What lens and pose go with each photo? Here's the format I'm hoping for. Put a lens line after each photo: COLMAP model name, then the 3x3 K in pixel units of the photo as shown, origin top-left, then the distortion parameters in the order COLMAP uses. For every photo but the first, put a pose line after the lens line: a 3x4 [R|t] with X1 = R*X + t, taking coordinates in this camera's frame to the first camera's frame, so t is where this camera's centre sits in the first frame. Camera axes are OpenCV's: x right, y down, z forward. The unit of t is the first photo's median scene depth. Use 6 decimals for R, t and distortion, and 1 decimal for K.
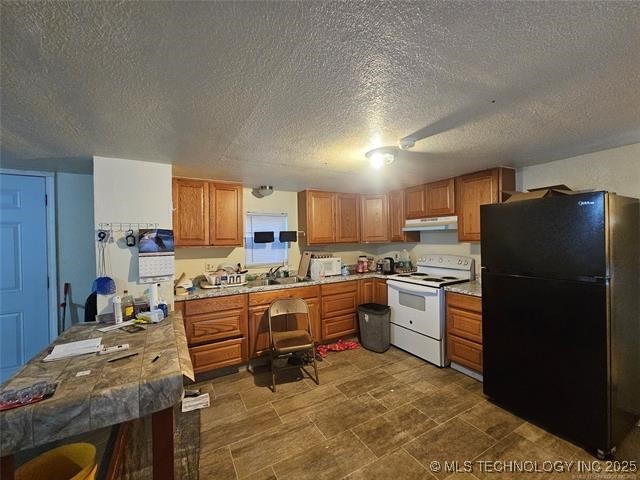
lens RADIAL K [[263.7, 0, 320.0], [0, 263.7, 240.0], [0, 0, 1]] dist [-0.001355, -0.000101]
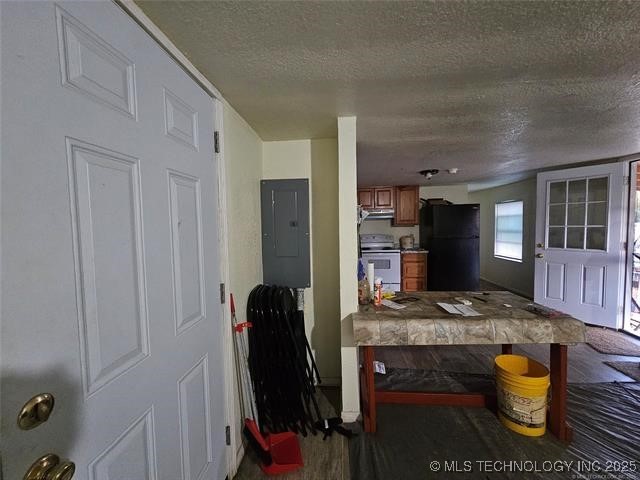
lens RADIAL K [[263.7, 0, 320.0], [0, 263.7, 240.0], [0, 0, 1]] dist [-0.001355, -0.000101]
pose [[0.566523, -0.041433, 0.823003, -1.011469], [0.018513, 0.999123, 0.037556, 0.021990], [-0.823838, -0.006040, 0.566794, 0.381381]]
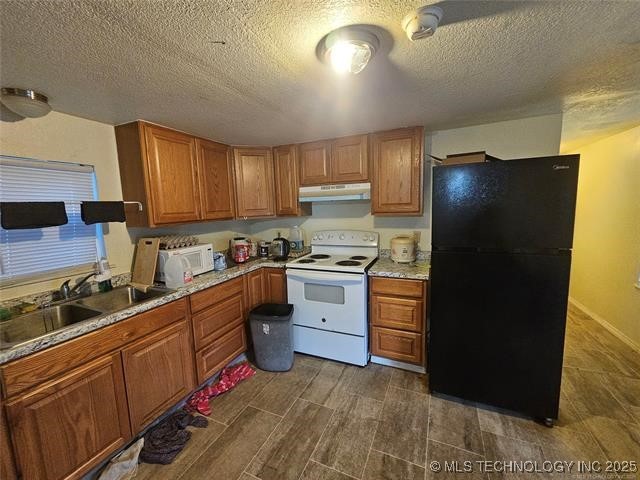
lens RADIAL K [[263.7, 0, 320.0], [0, 263.7, 240.0], [0, 0, 1]] dist [-0.001355, -0.000101]
pose [[0.806276, -0.081529, 0.585894, -0.090359], [0.021608, 0.993855, 0.108562, -0.006042], [-0.591145, -0.074871, 0.803083, 0.370035]]
